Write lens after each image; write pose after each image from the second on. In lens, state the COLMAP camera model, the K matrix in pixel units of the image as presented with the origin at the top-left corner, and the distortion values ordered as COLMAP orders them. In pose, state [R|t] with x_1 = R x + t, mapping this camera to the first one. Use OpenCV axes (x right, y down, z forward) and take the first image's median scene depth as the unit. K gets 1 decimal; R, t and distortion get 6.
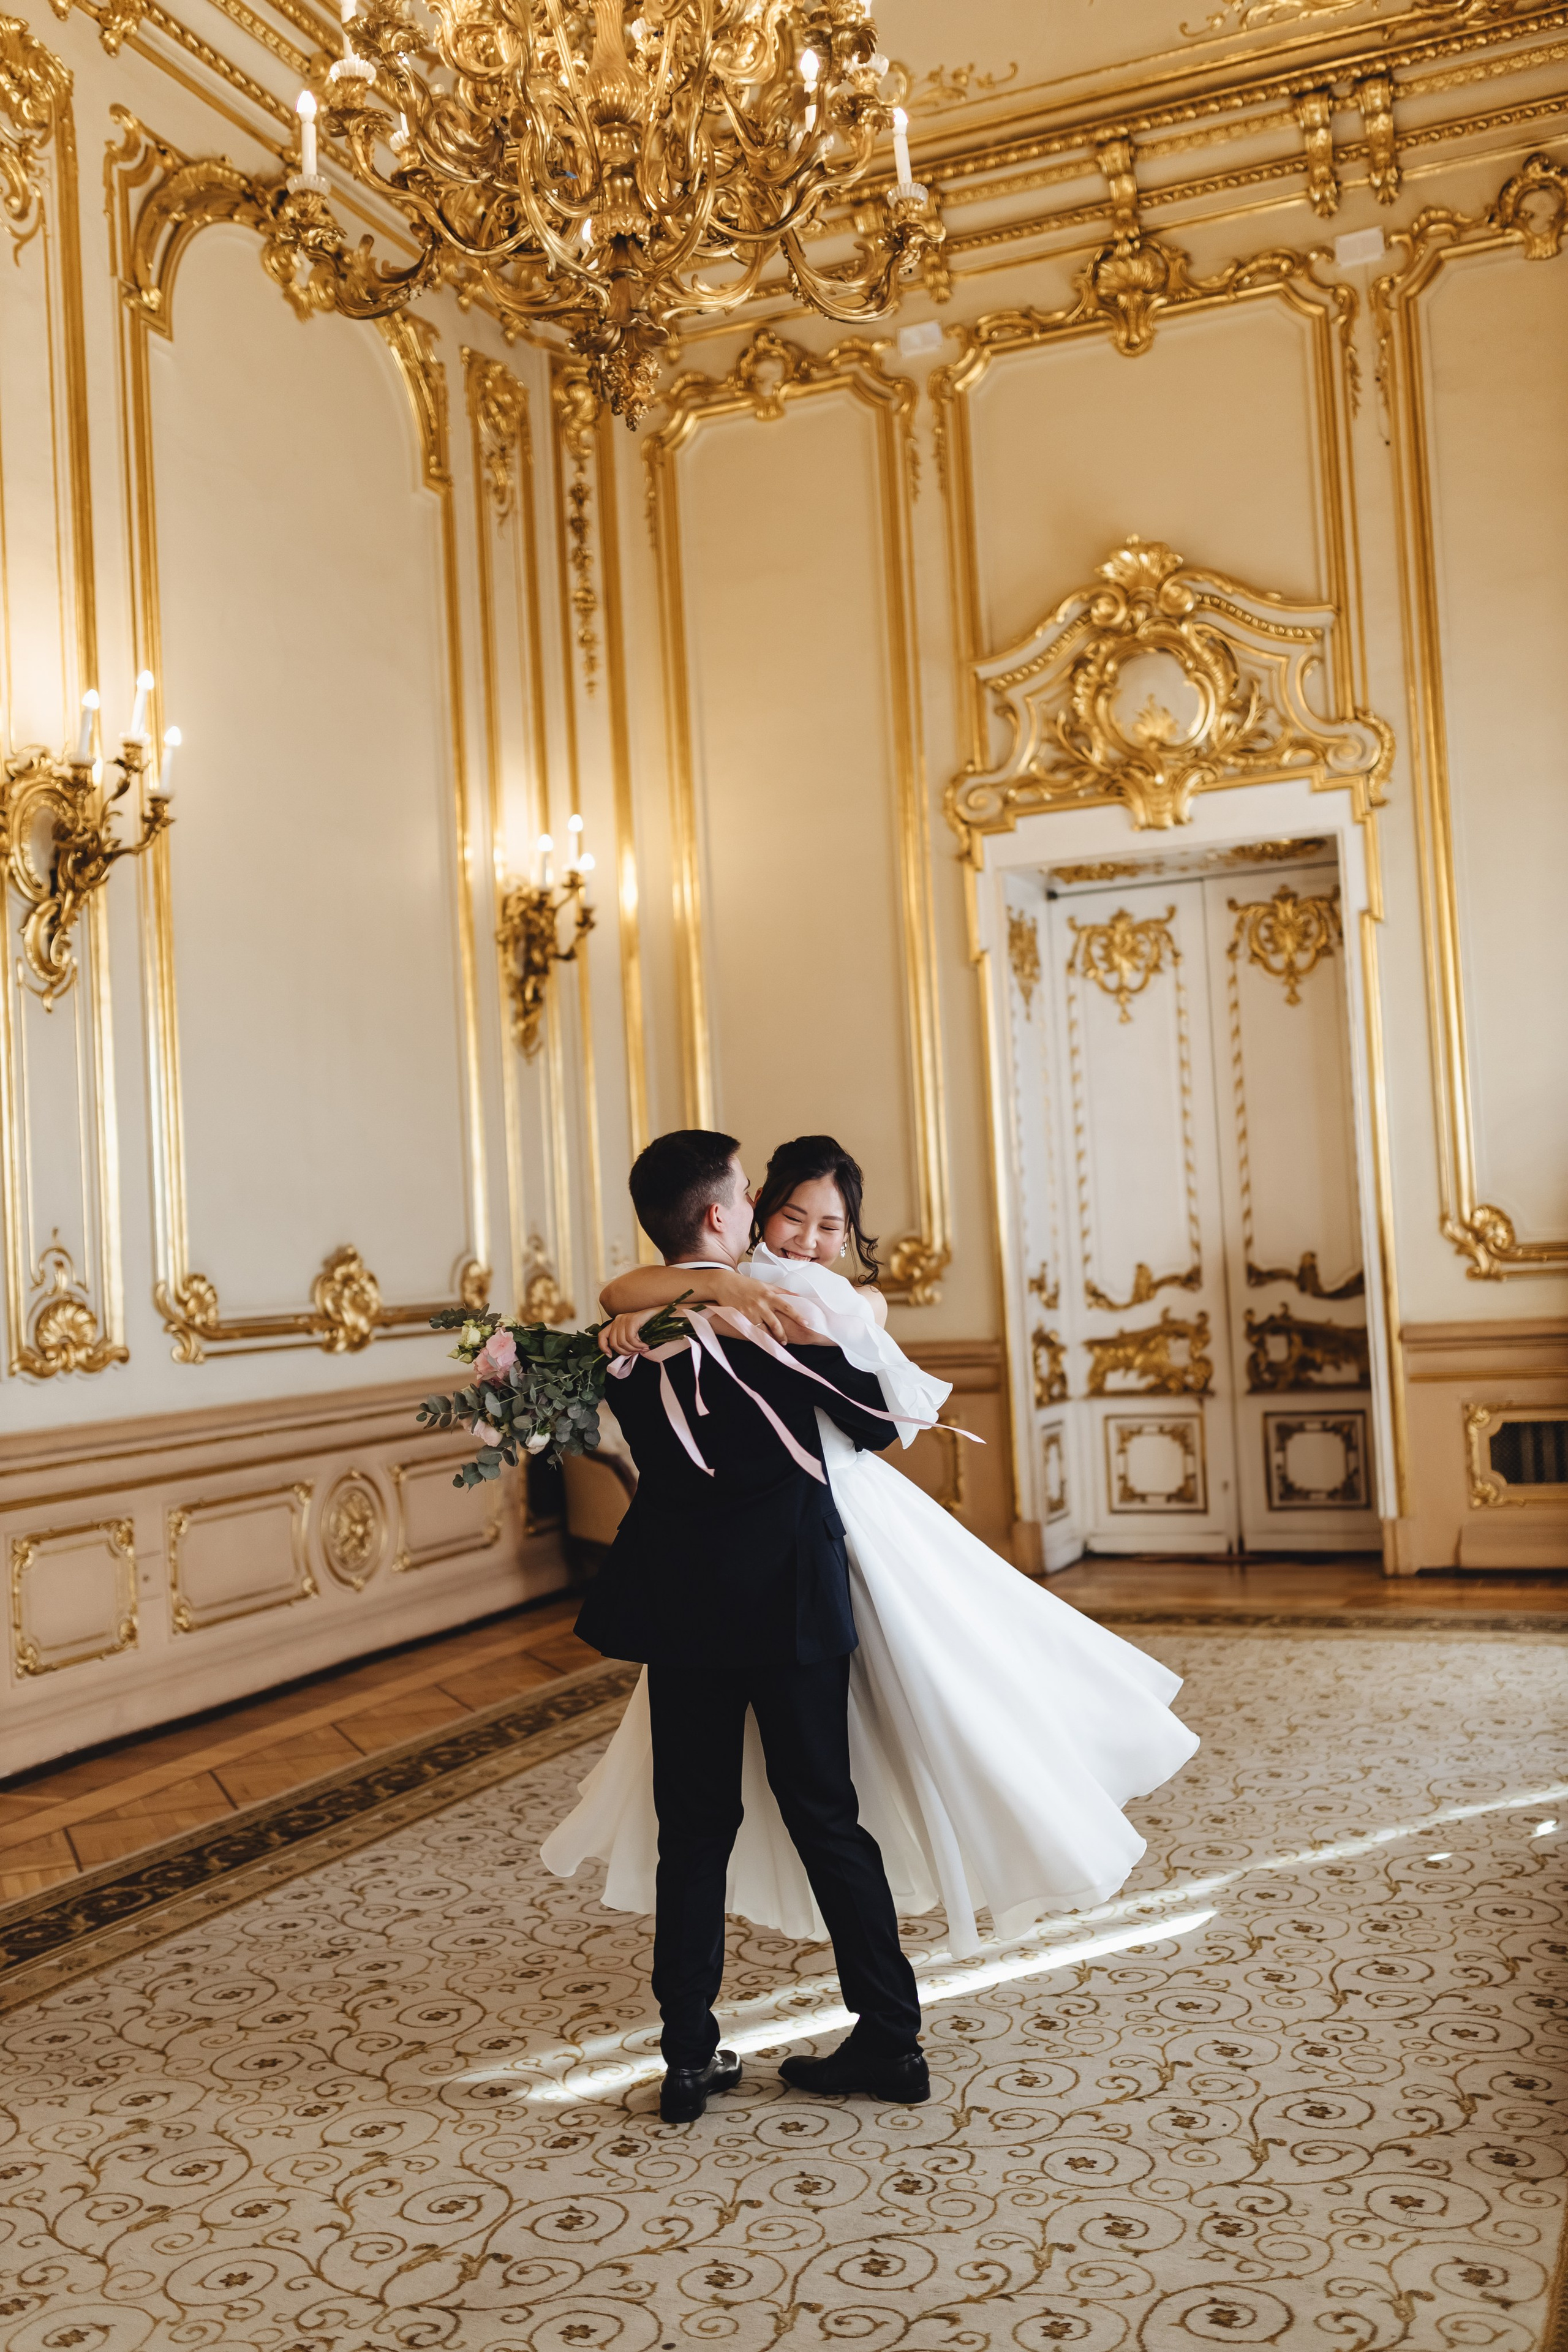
lens RADIAL K [[2232.0, 0, 784.0], [0, 2232.0, 1176.0], [0, 0, 1]] dist [-0.003780, -0.007981]
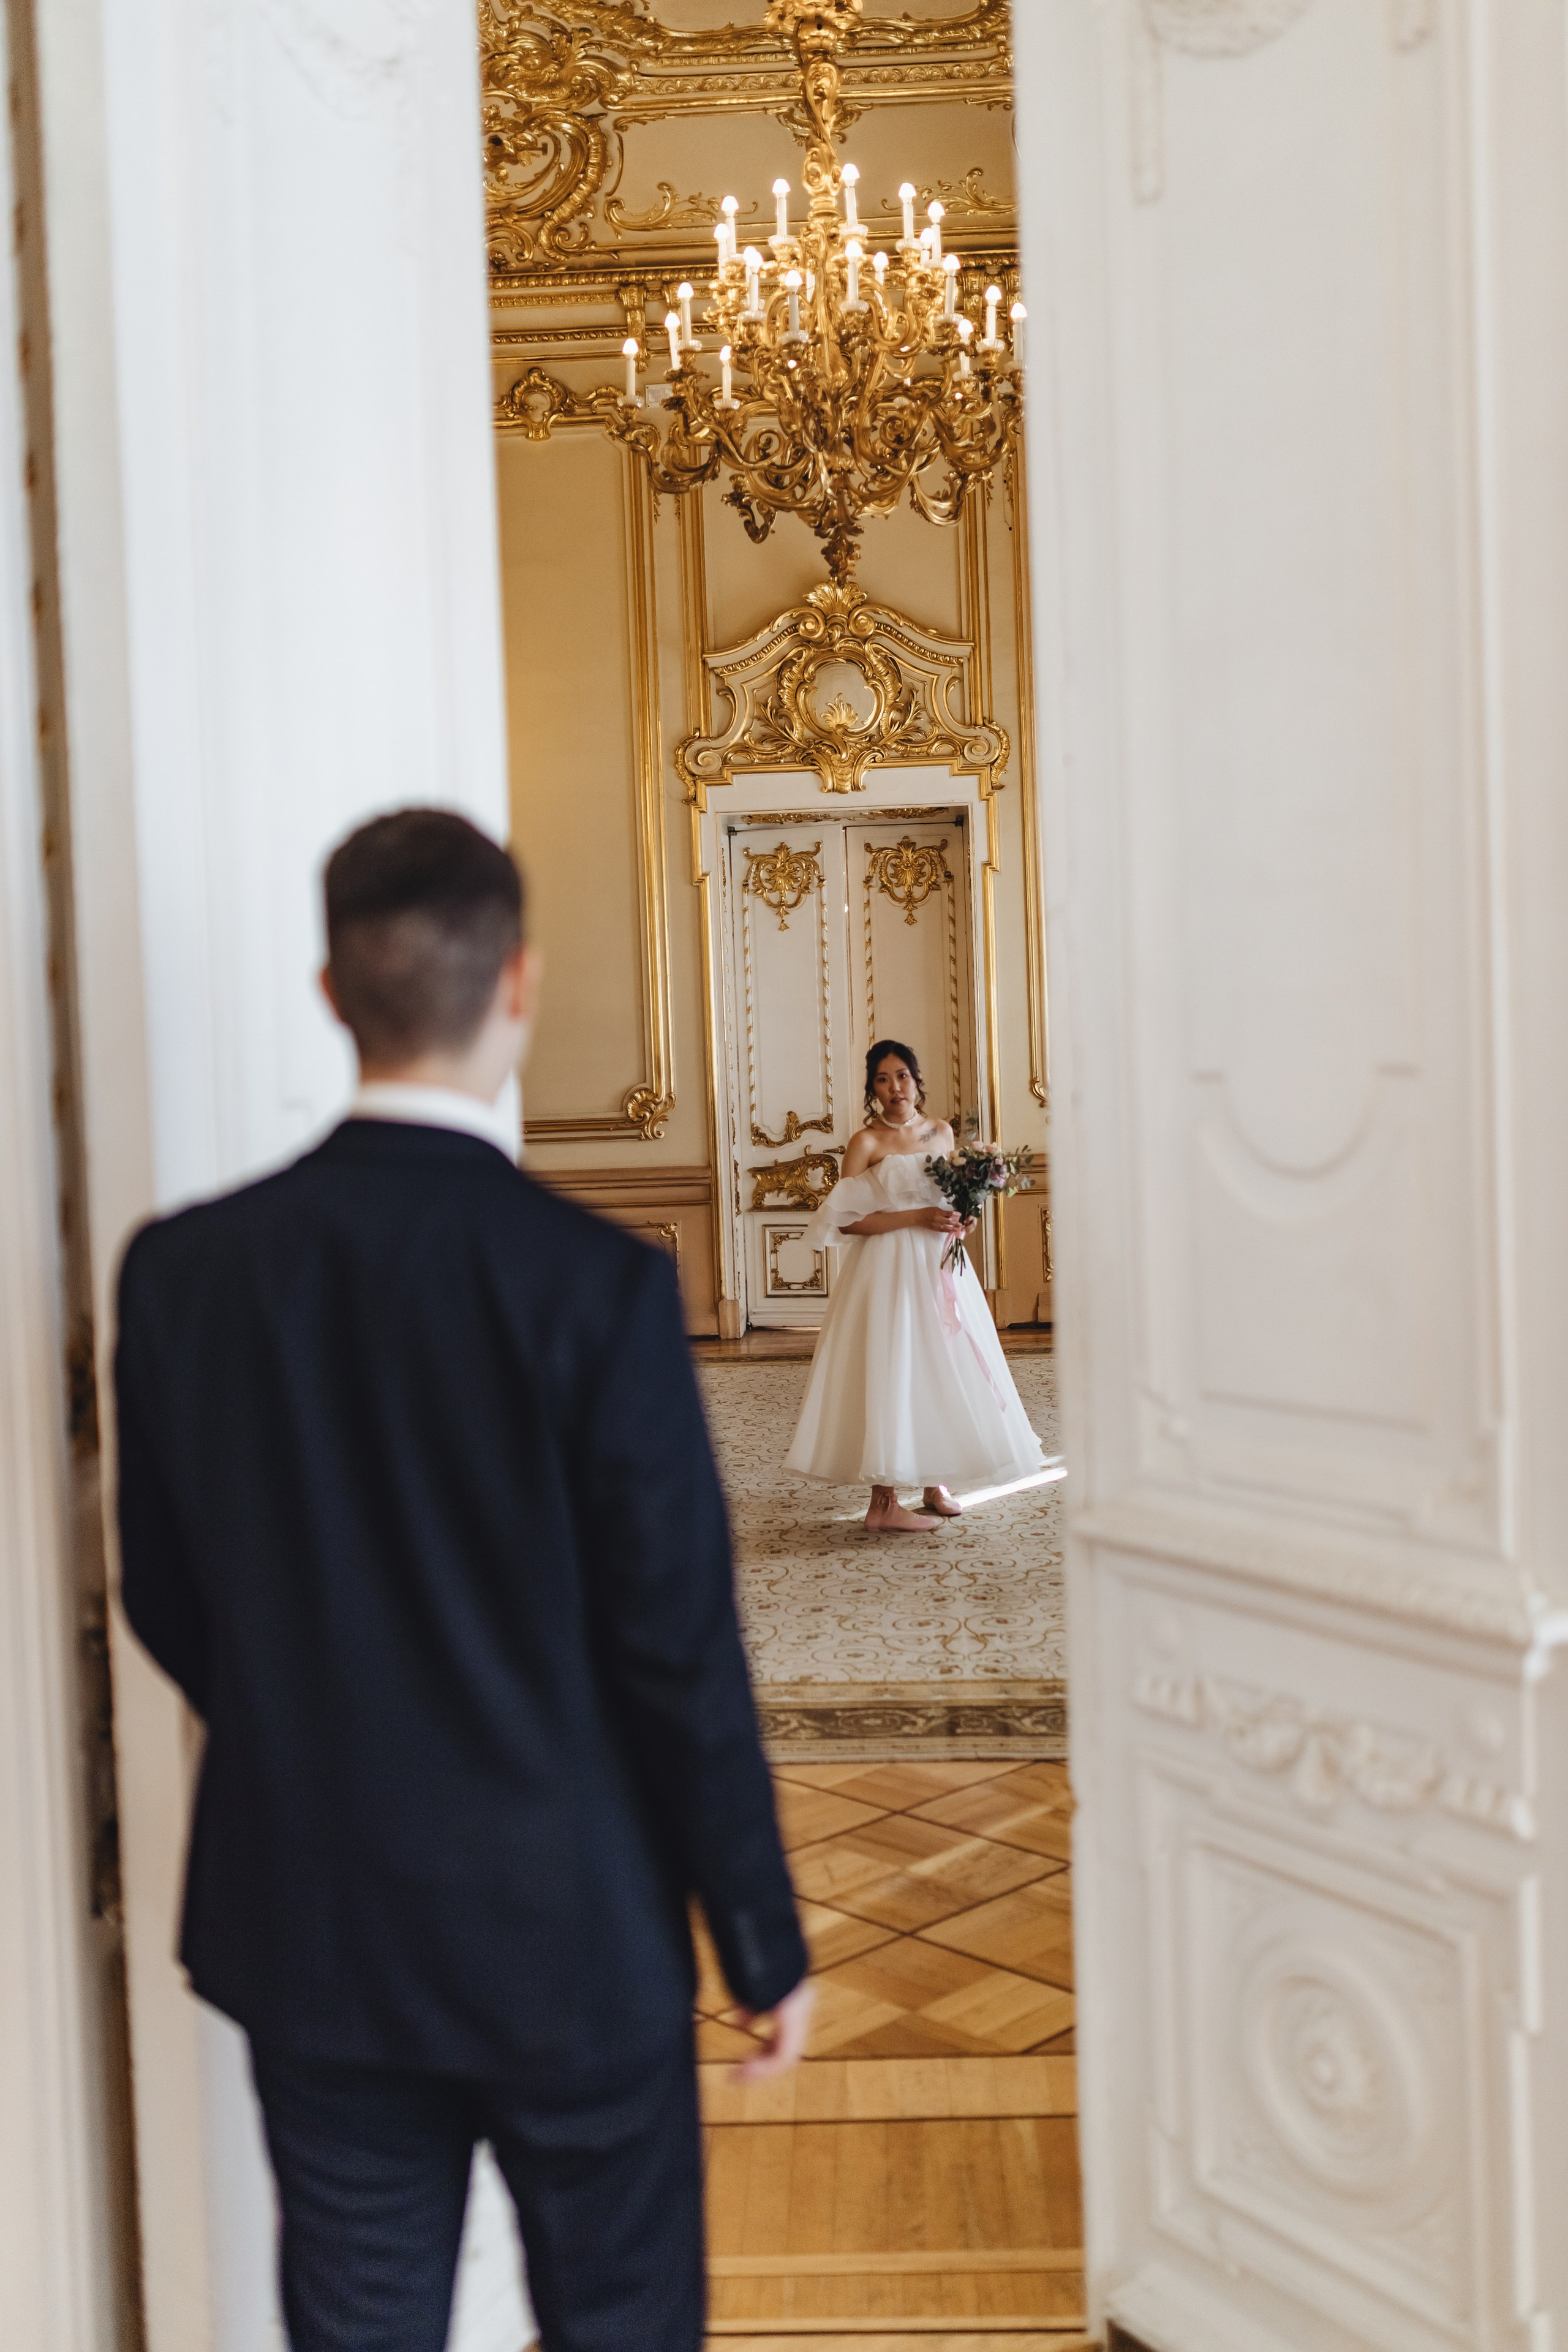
lens RADIAL K [[2320.2, 0, 784.0], [0, 2320.2, 1176.0], [0, 0, 1]] dist [-0.000158, 0.001239]
pose [[0.936604, 0.009220, 0.350270, -0.350556], [-0.028384, 0.998365, 0.049619, 0.009230], [-0.349239, -0.056416, 0.935334, -0.320684]]
